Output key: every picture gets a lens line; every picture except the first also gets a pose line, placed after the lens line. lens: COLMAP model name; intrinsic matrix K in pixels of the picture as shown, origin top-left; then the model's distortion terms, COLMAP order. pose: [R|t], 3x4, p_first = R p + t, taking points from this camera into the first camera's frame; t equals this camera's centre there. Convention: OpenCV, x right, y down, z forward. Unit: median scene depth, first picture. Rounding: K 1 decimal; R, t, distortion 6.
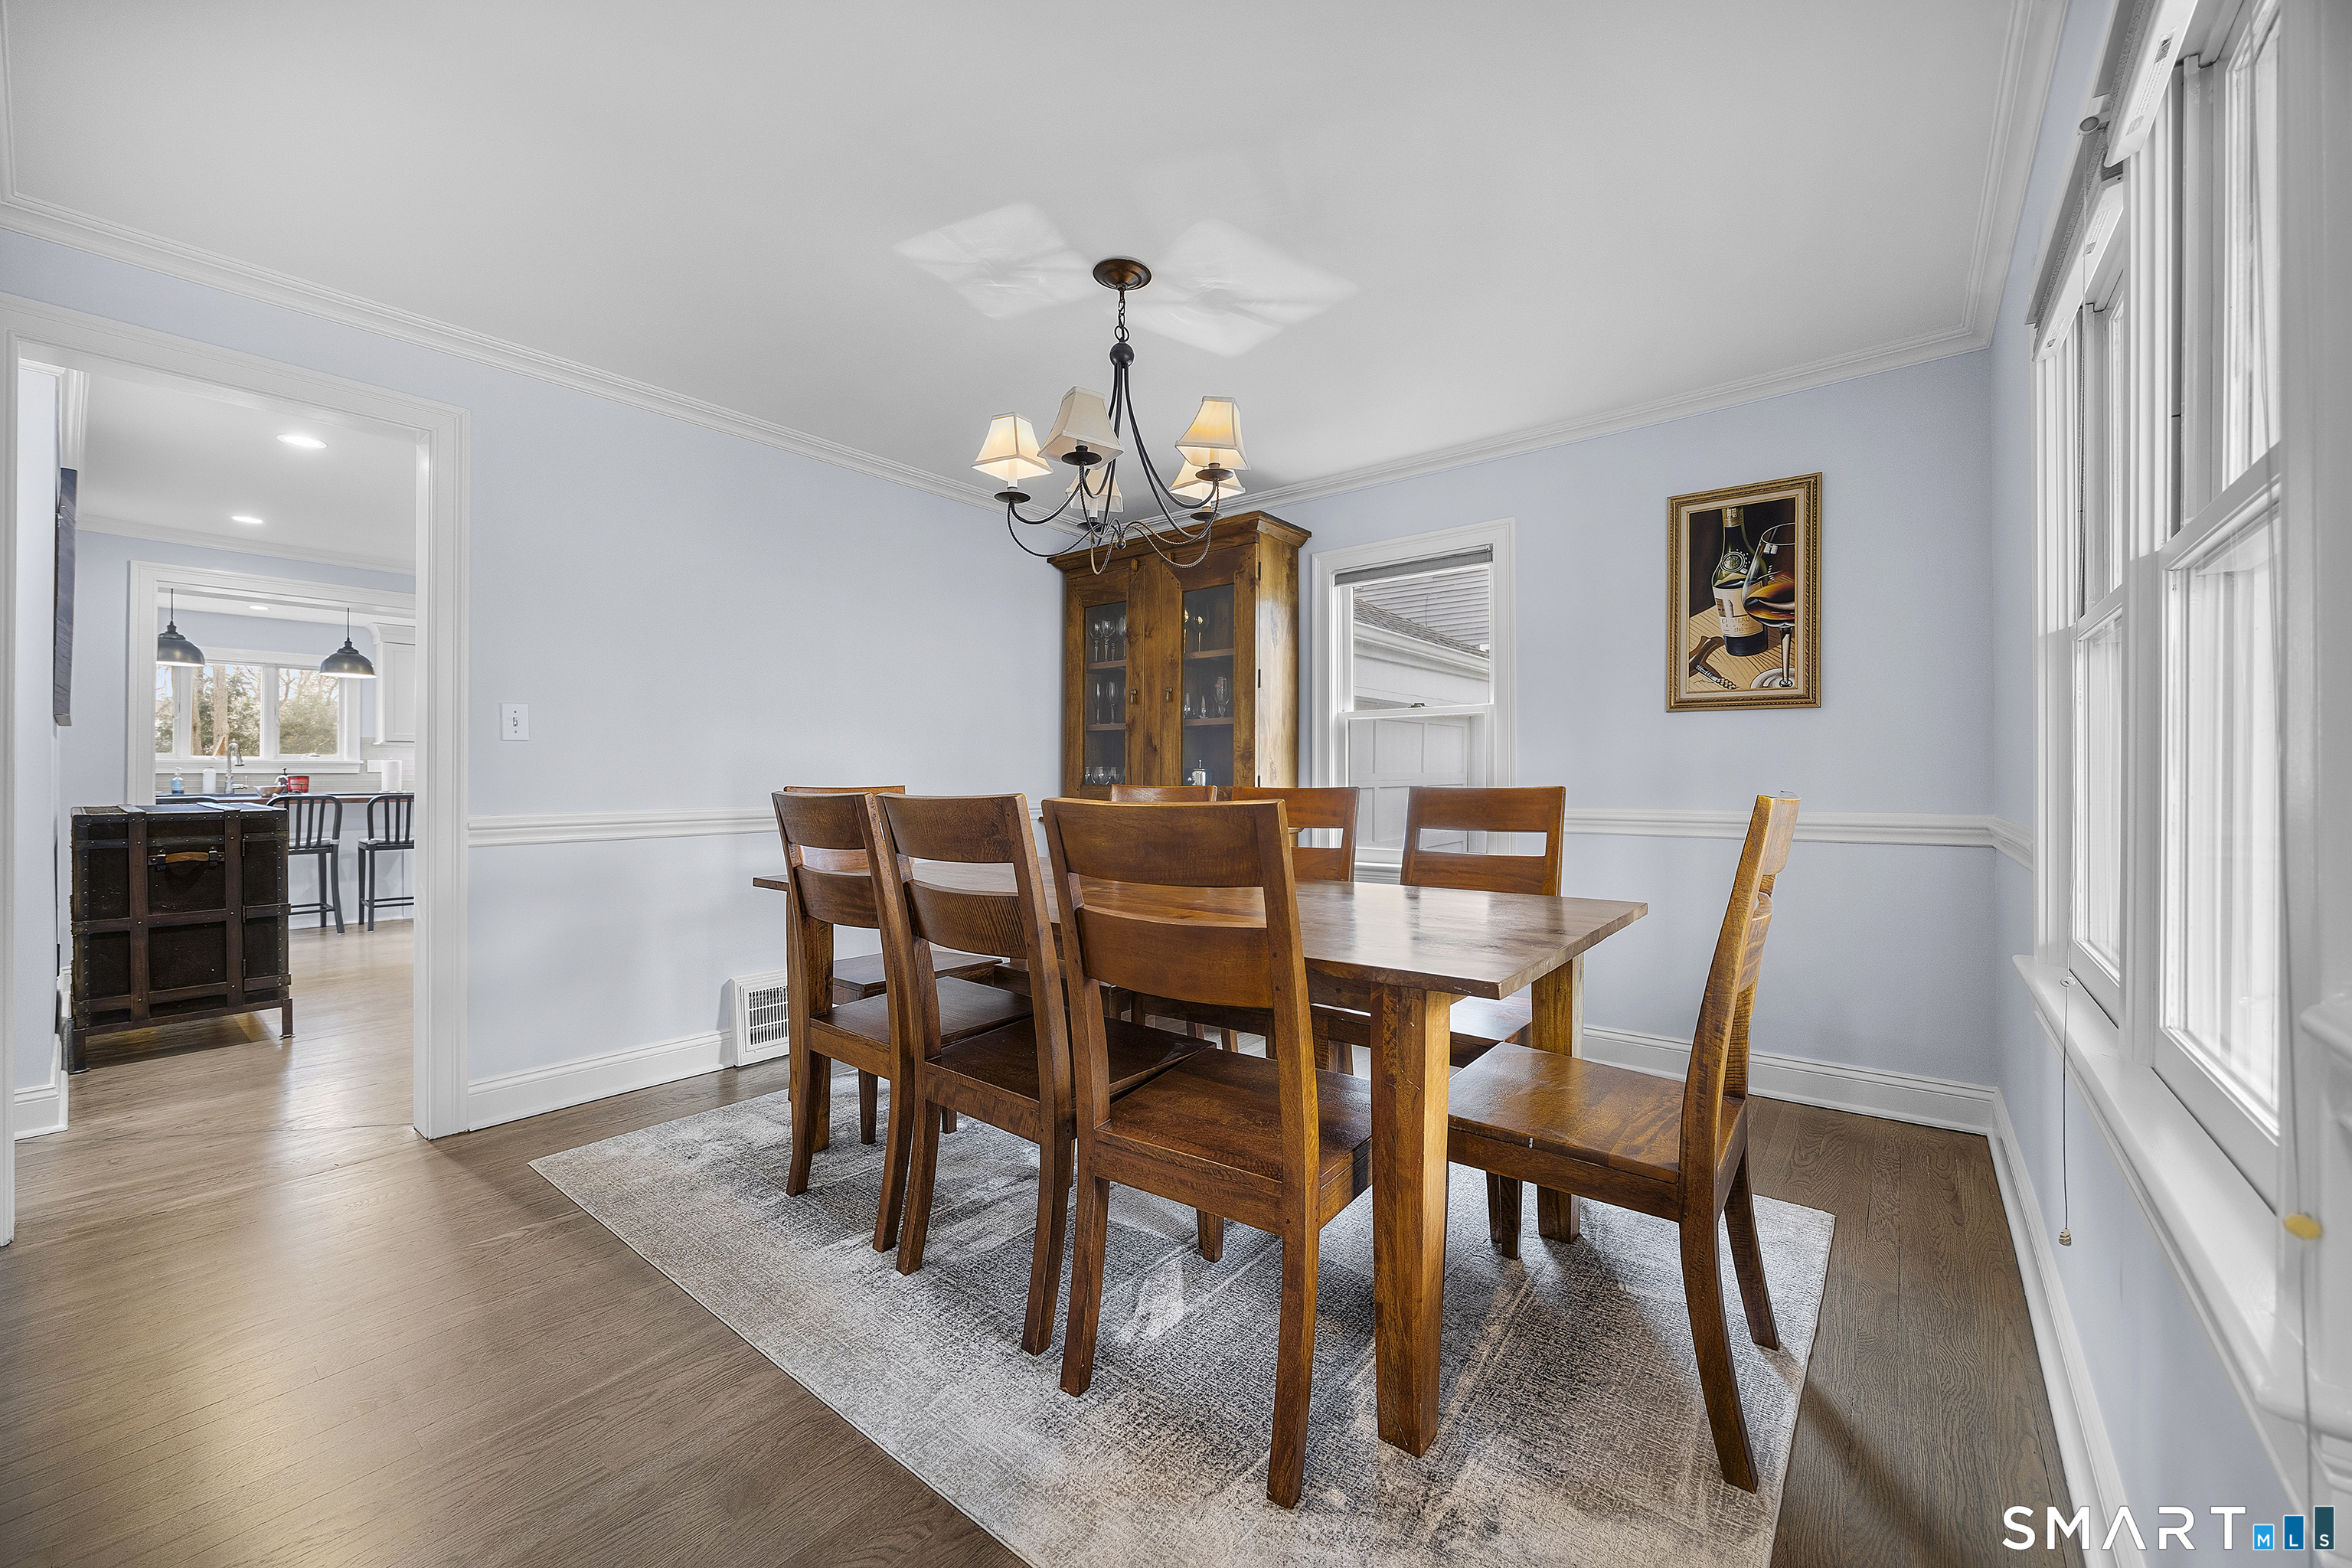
lens RADIAL K [[897.1, 0, 1178.3], [0, 897.1, 777.4], [0, 0, 1]] dist [-0.002092, 0.000106]
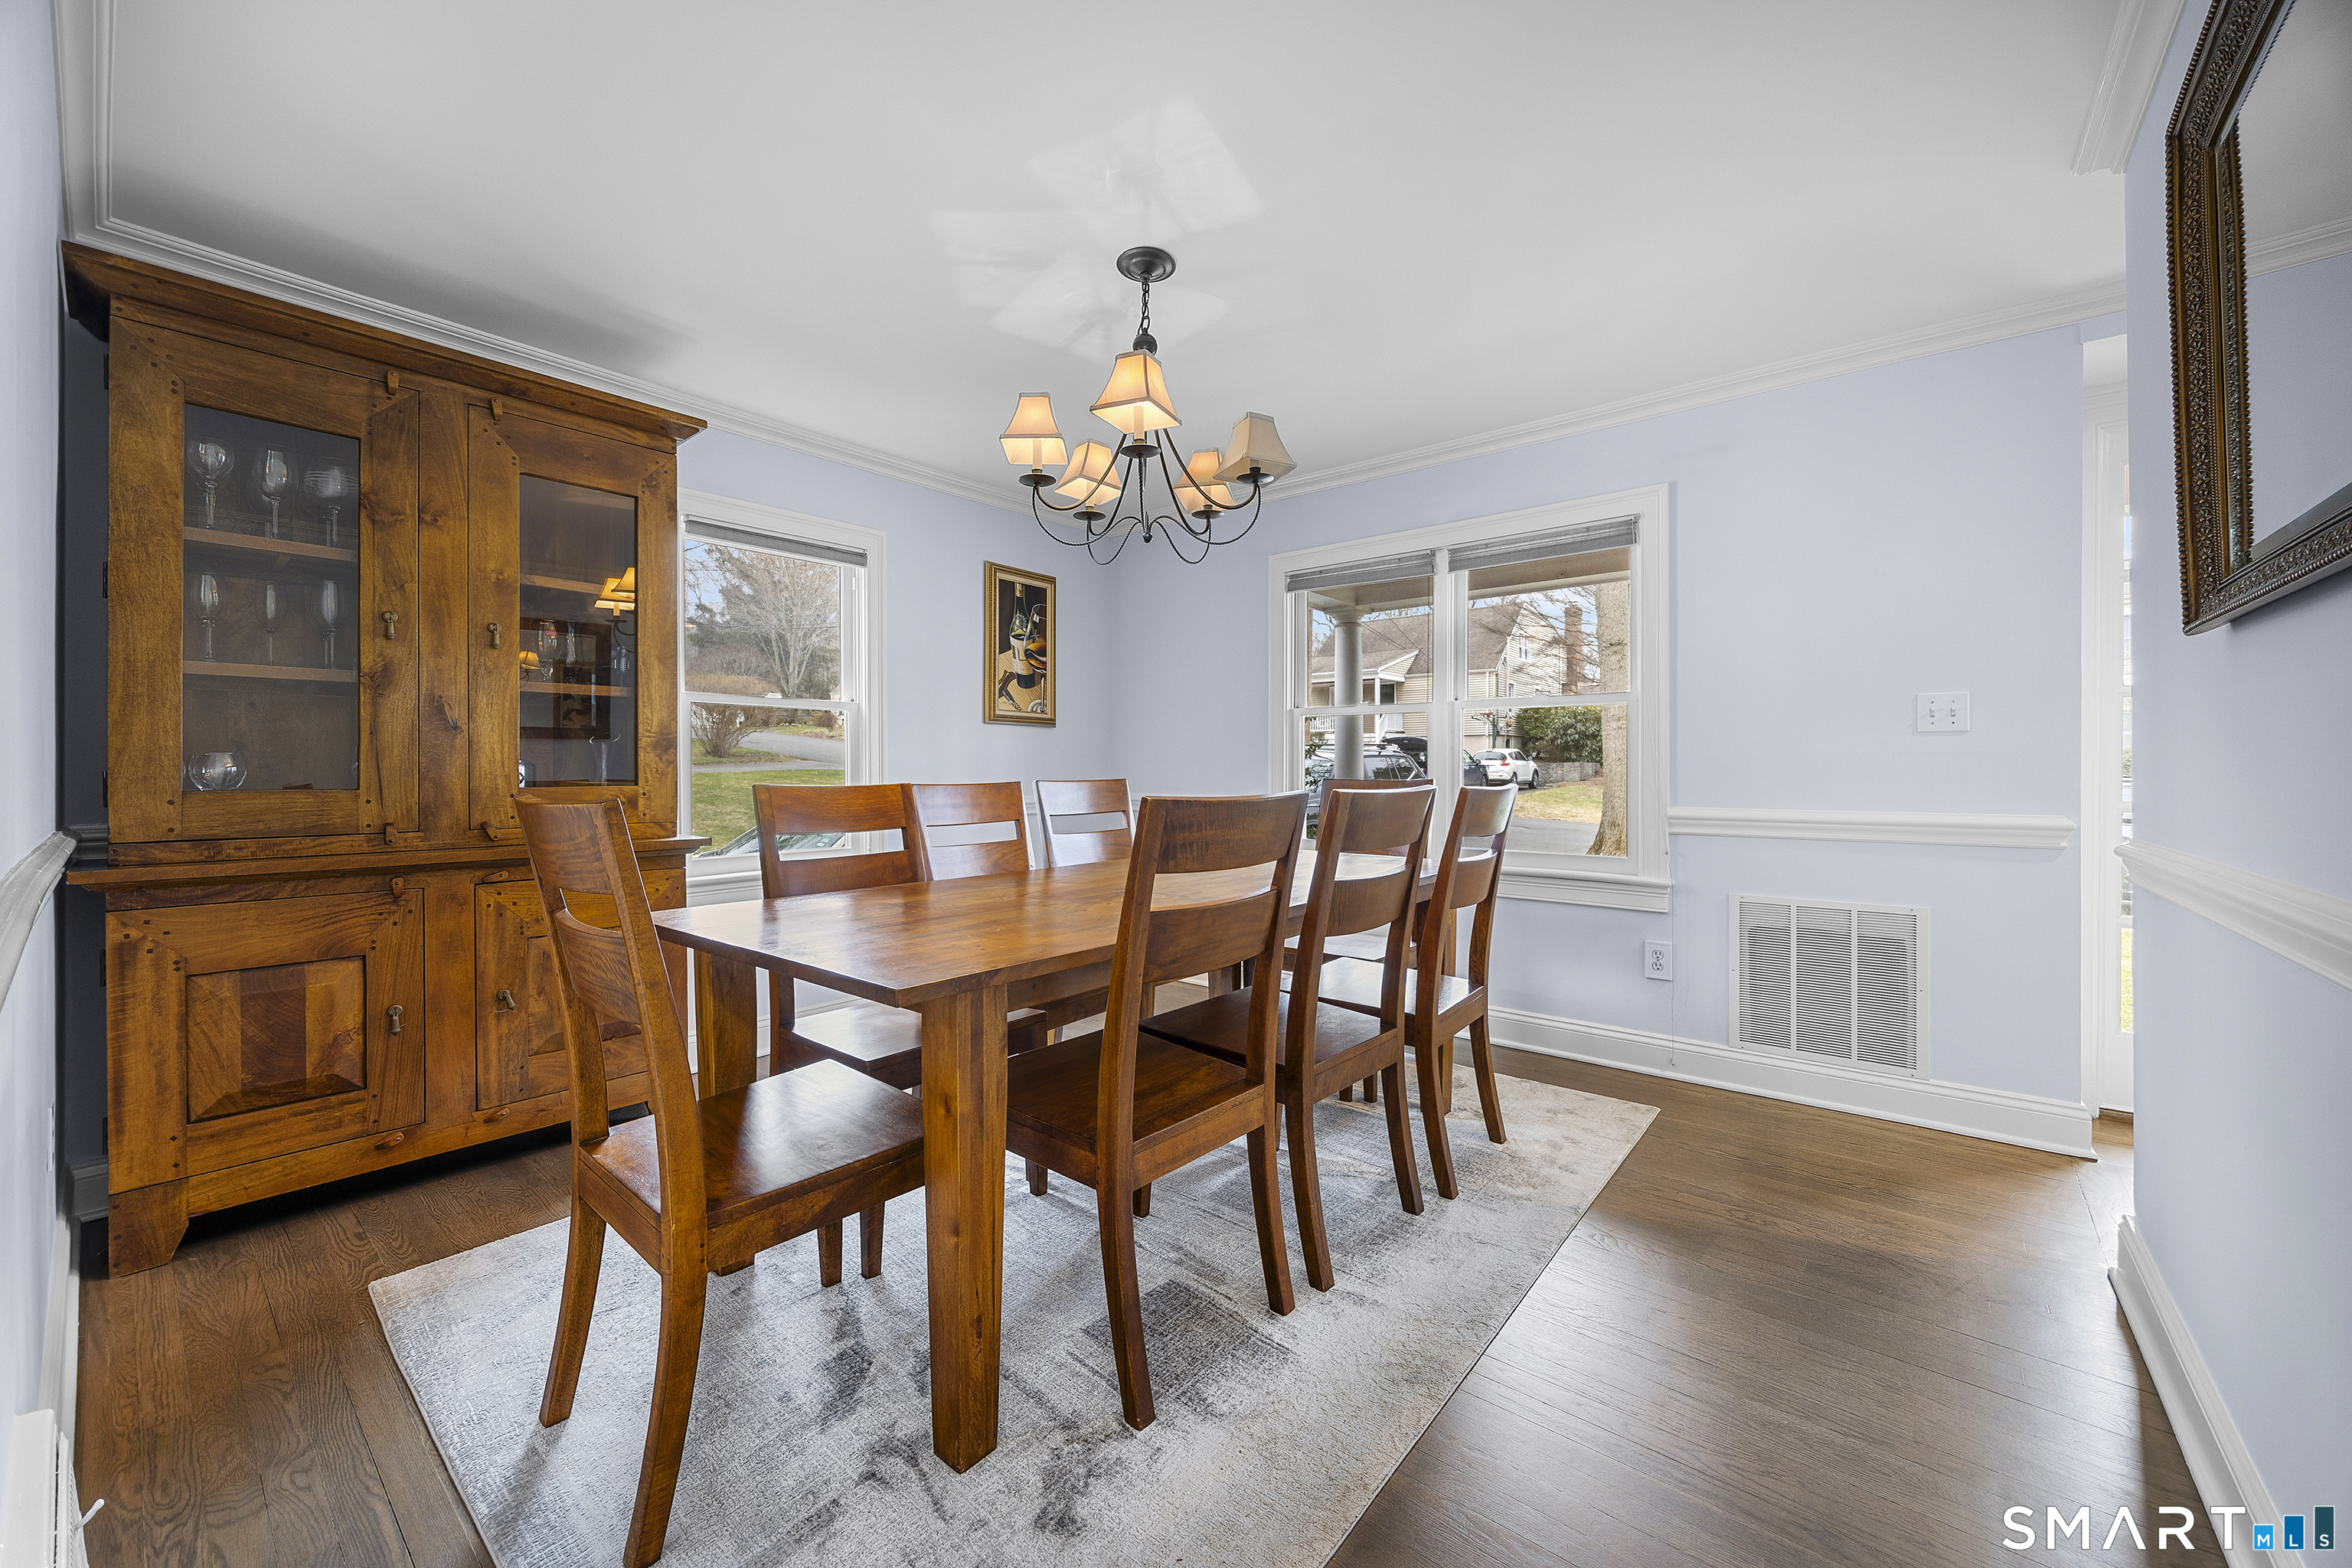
lens RADIAL K [[897.1, 0, 1178.3], [0, 897.1, 777.4], [0, 0, 1]] dist [-0.002092, 0.000106]
pose [[0.012531, -0.007969, 0.999890, -0.807121], [0.004329, 0.999959, 0.007915, -0.001796], [-0.999912, 0.004230, 0.012565, 0.726489]]
